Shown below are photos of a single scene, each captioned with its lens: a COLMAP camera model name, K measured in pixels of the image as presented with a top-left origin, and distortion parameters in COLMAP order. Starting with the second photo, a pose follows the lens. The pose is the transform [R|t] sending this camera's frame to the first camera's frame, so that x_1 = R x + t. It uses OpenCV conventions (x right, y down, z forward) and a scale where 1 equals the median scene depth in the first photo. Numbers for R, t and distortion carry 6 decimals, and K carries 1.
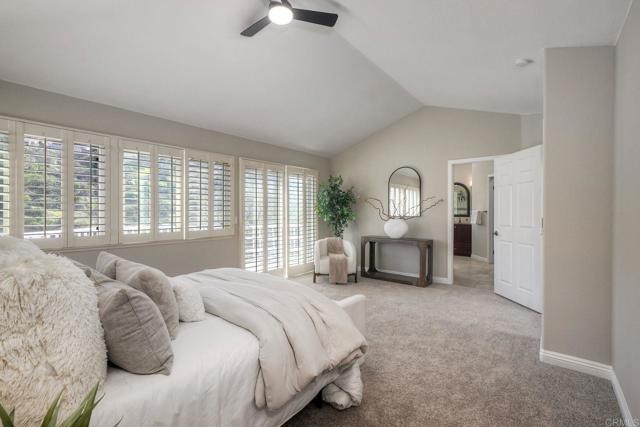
lens RADIAL K [[284.8, 0, 319.4], [0, 284.8, 212.4], [0, 0, 1]] dist [0.001654, -0.000081]
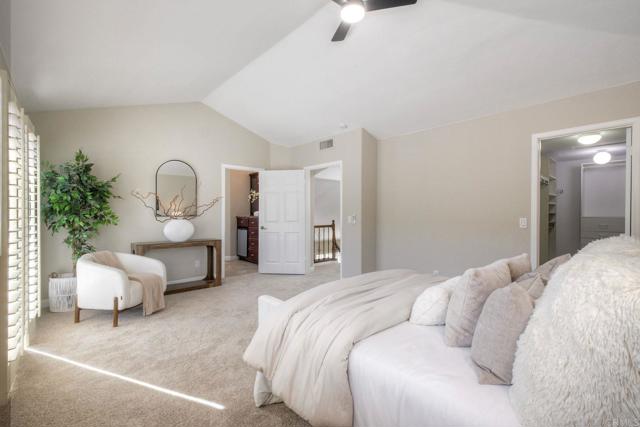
lens RADIAL K [[284.8, 0, 319.4], [0, 284.8, 212.4], [0, 0, 1]] dist [0.001654, -0.000081]
pose [[0.156284, -0.005406, 0.987697, -0.556909], [0.002878, 0.999983, 0.005018, -0.002498], [-0.987708, 0.002058, 0.156297, 0.464053]]
